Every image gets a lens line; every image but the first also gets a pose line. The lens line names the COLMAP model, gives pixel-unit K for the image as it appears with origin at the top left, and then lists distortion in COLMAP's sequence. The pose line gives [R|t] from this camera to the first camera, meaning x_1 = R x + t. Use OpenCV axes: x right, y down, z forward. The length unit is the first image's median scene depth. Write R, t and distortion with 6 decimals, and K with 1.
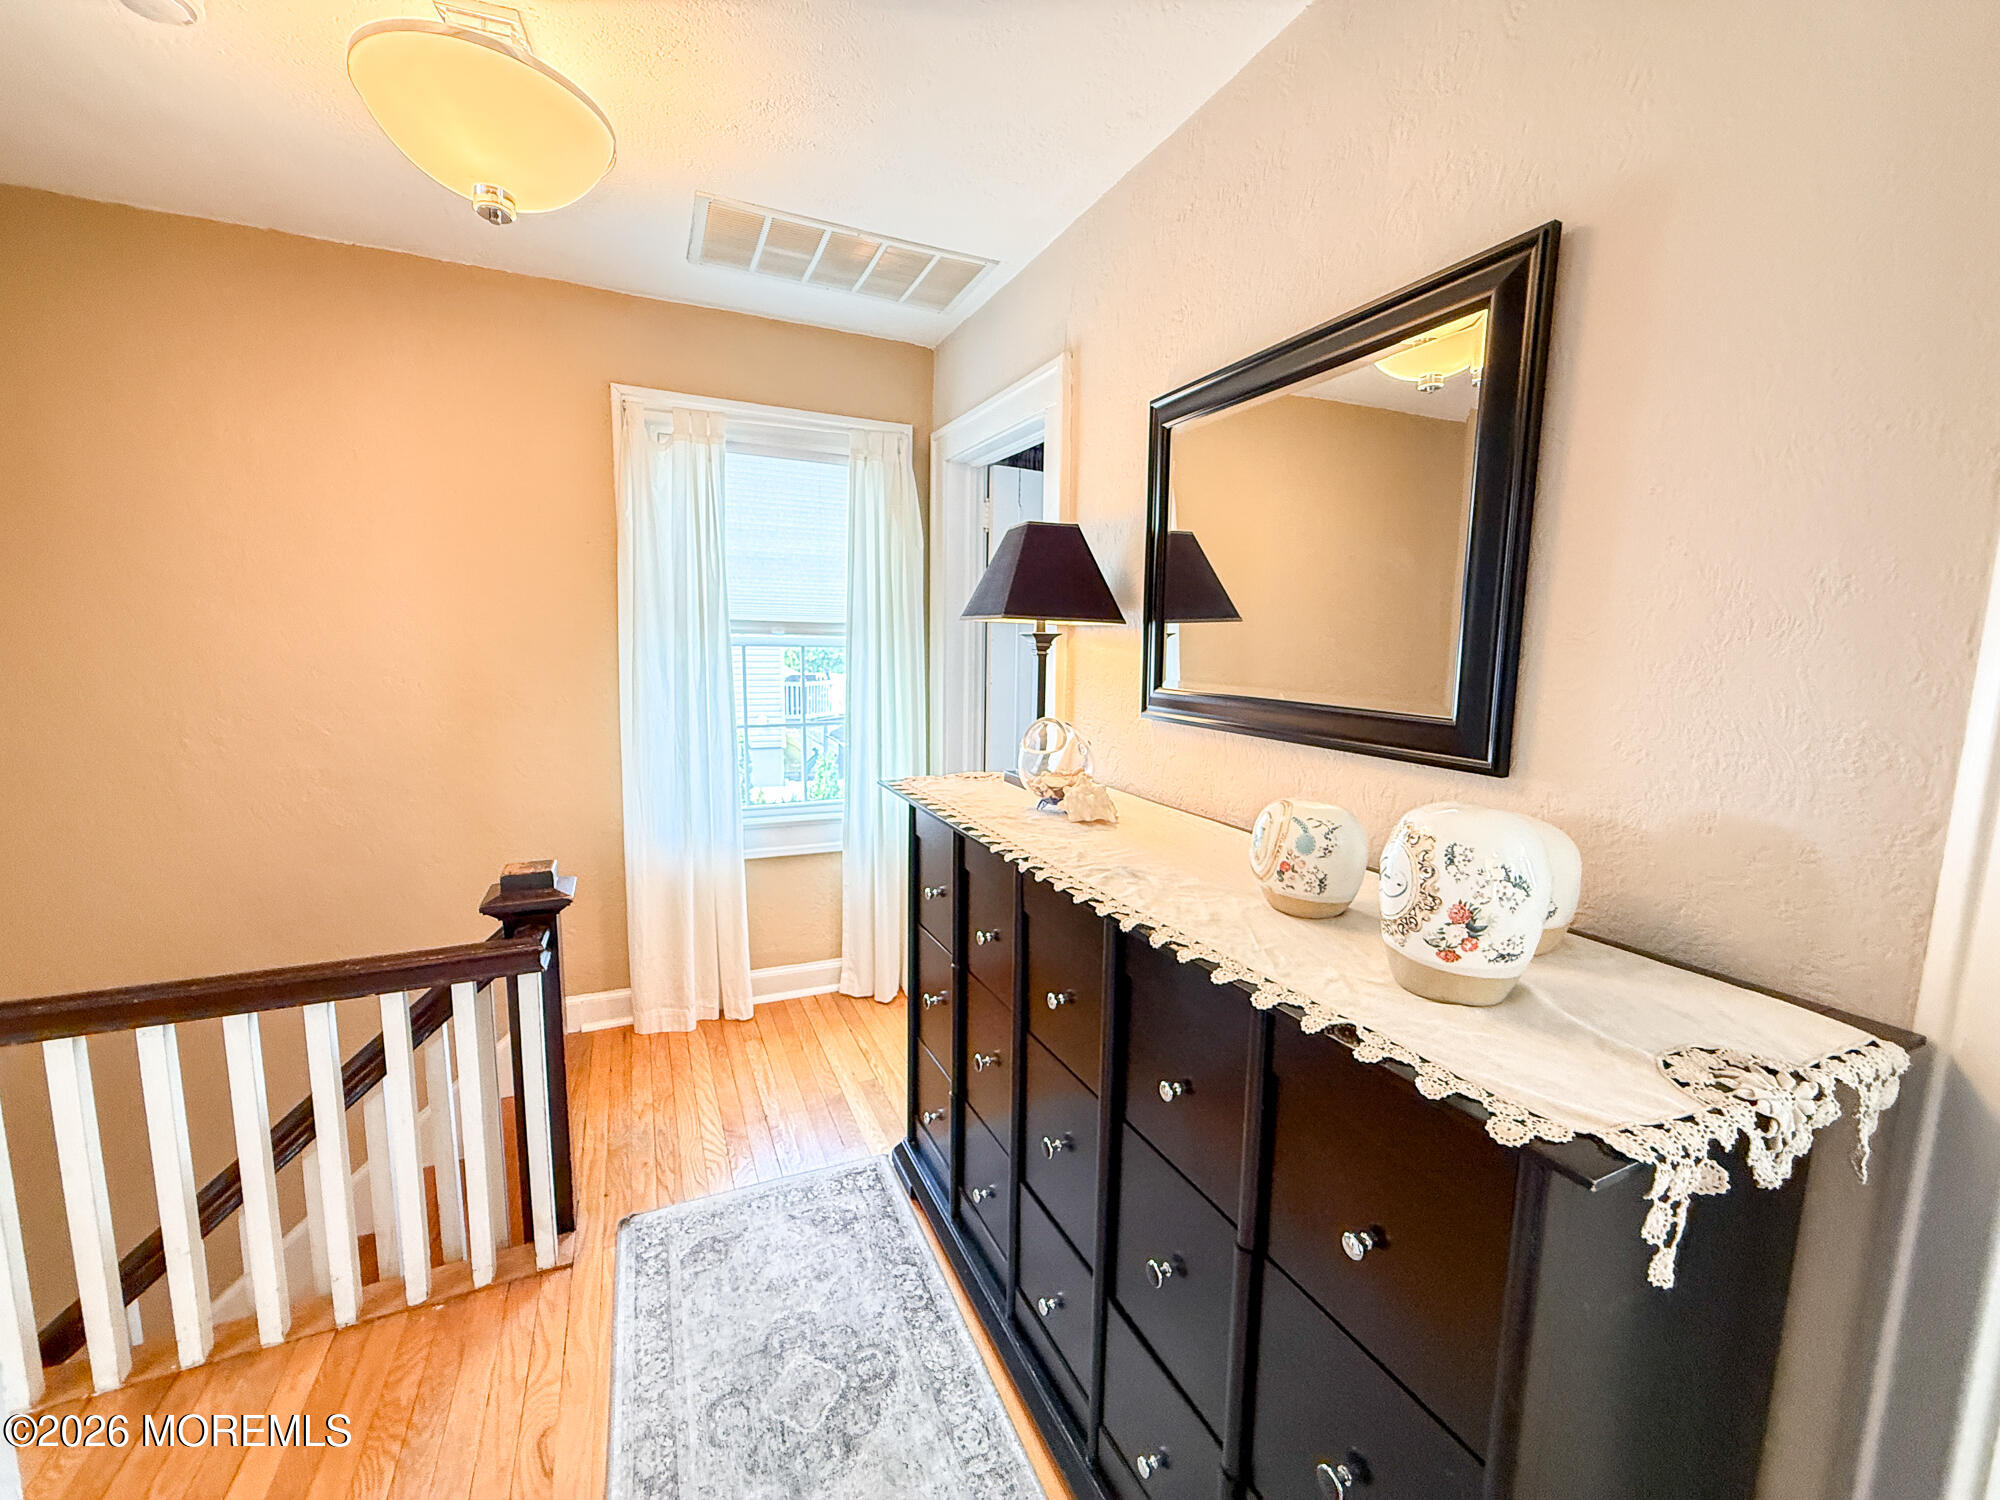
lens RADIAL K [[806.1, 0, 1000.0], [0, 806.1, 750.0], [0, 0, 1]] dist [0.000270, 0.000010]
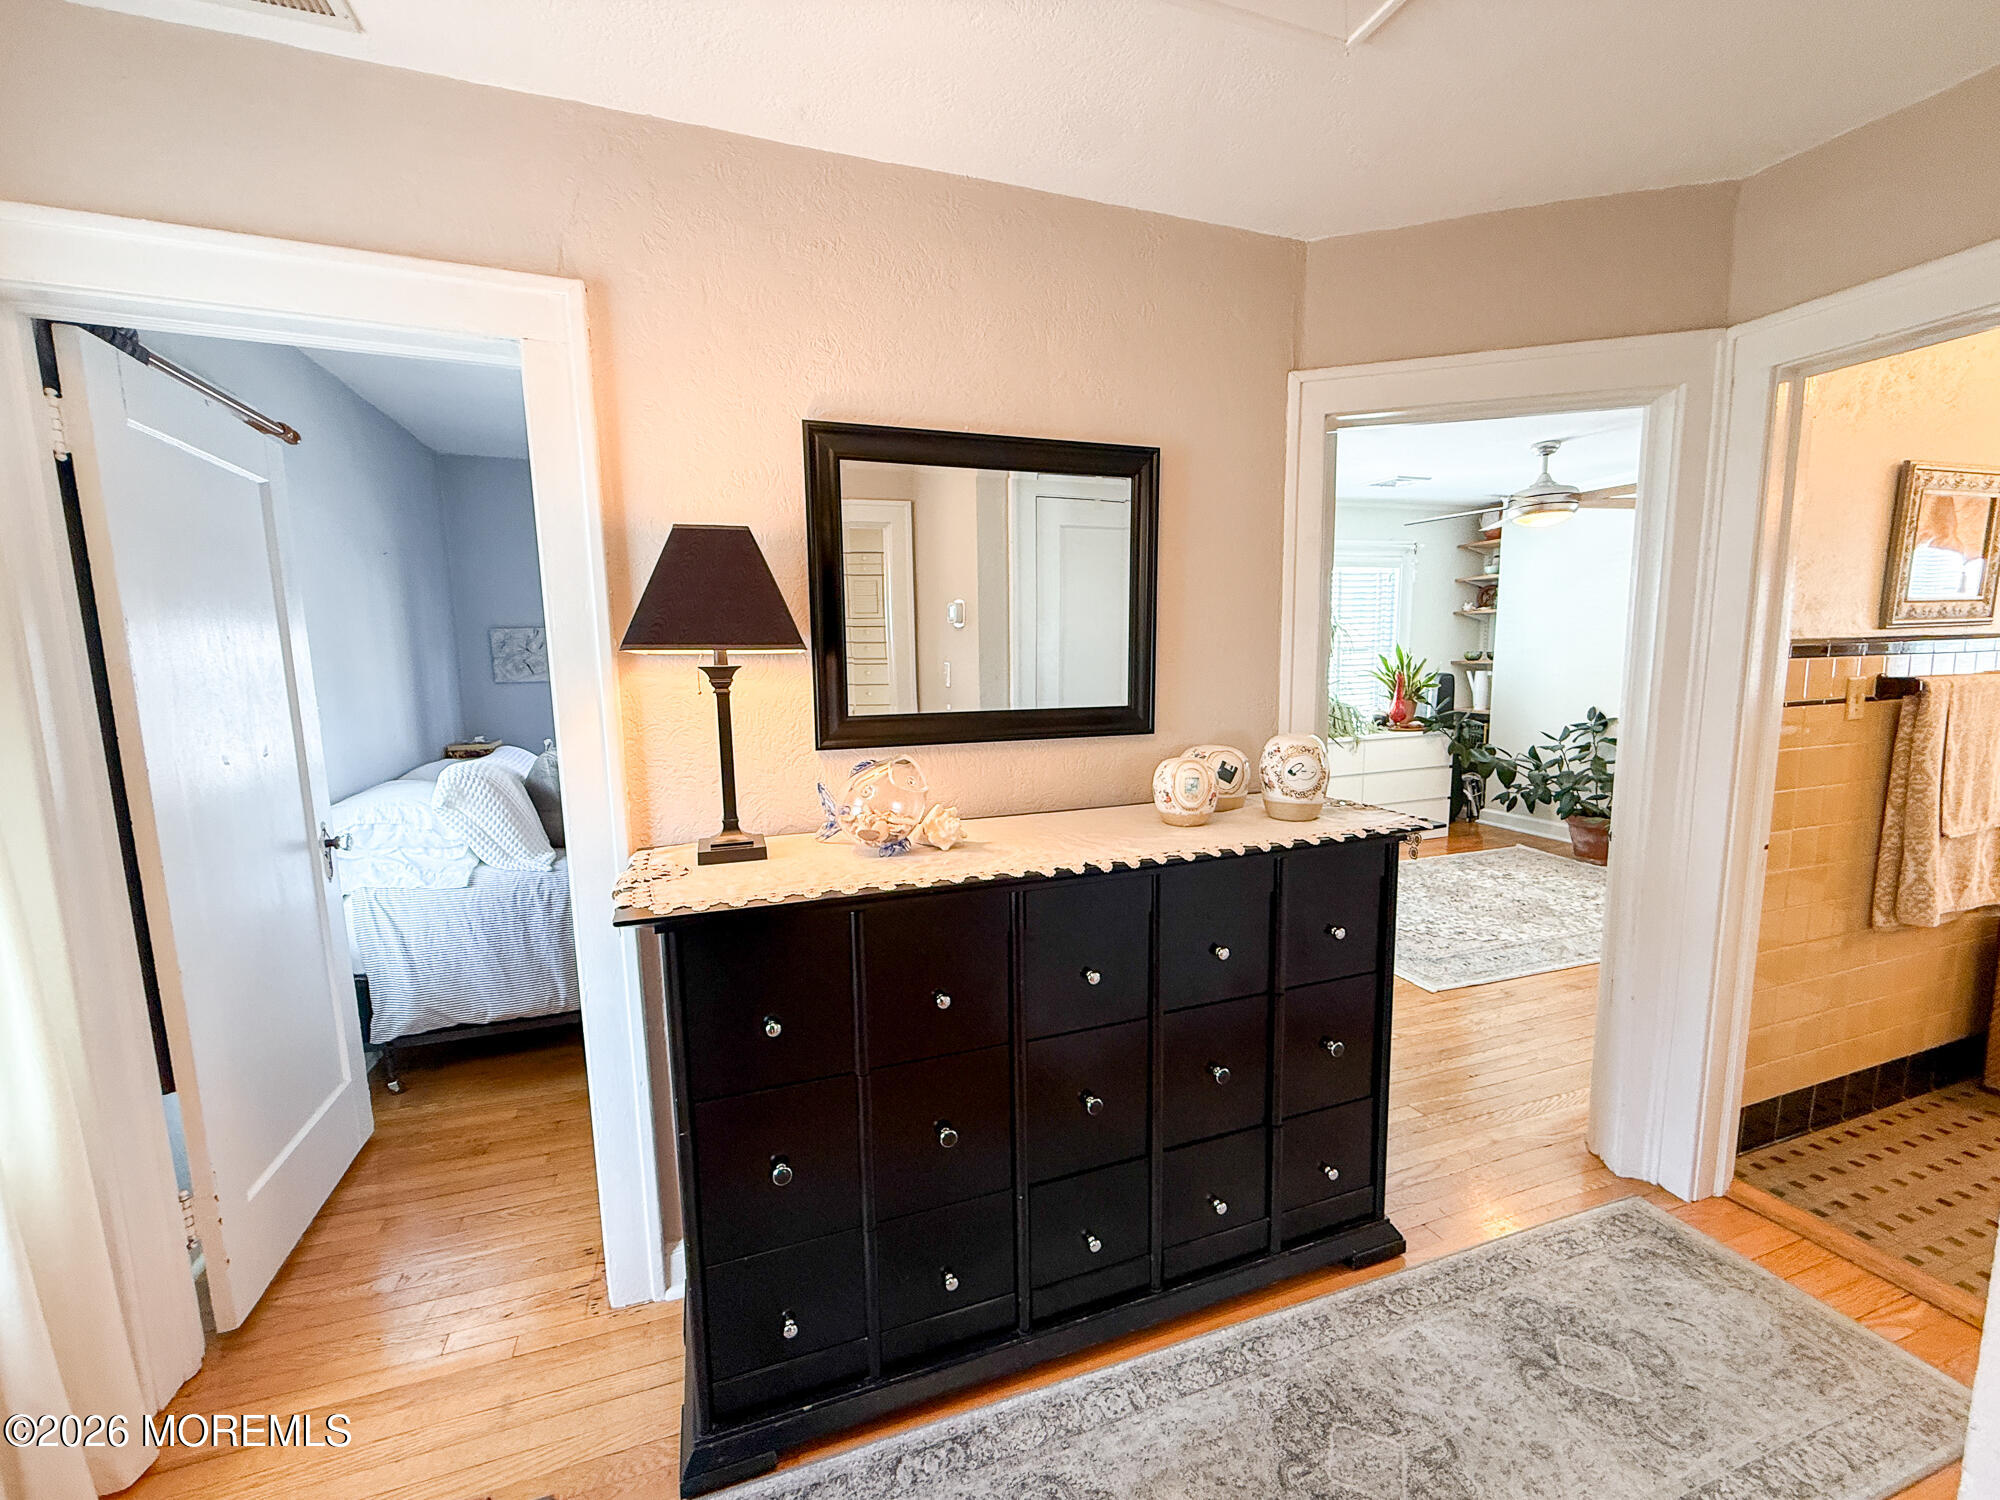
lens RADIAL K [[799.1, 0, 993.9], [0, 799.1, 751.8], [0, 0, 1]] dist [-0.001708, 0.000110]
pose [[0.083656, -0.141266, 0.986431, -0.917118], [0.149280, 0.980507, 0.127758, -0.158222], [-0.985250, 0.136567, 0.103113, 0.861969]]
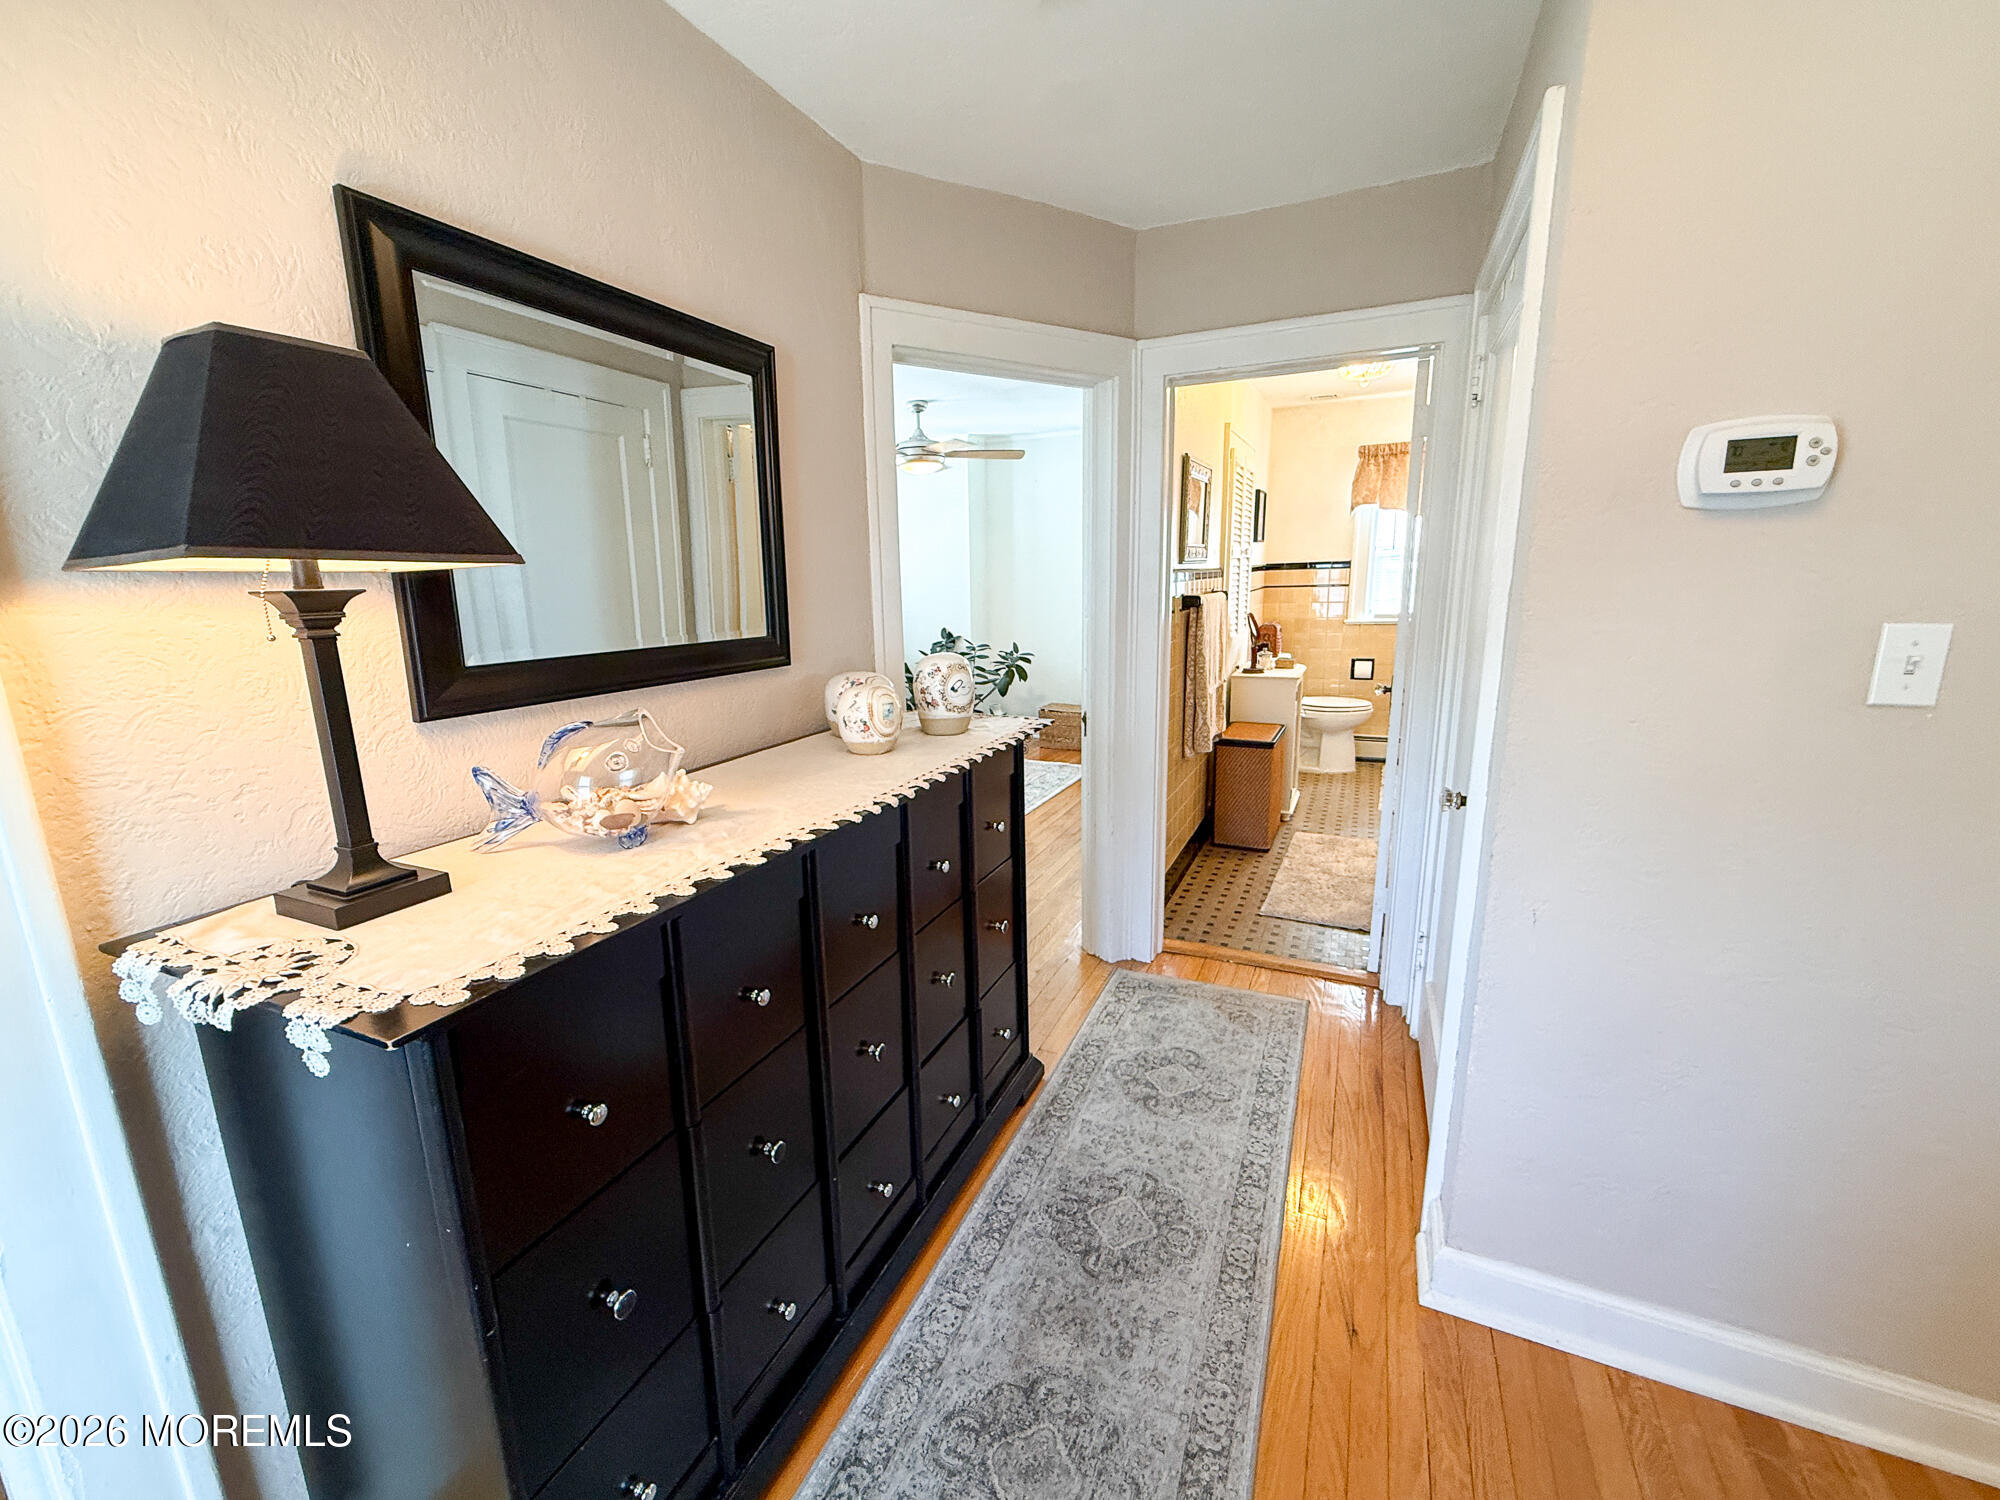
lens RADIAL K [[816.3, 0, 992.7], [0, 816.3, 745.2], [0, 0, 1]] dist [0.000852, 0.000150]
pose [[-0.680267, -0.152909, 0.716837, -0.708418], [0.101989, 0.948736, 0.299162, -0.207260], [-0.725834, 0.276619, -0.629799, 1.338620]]
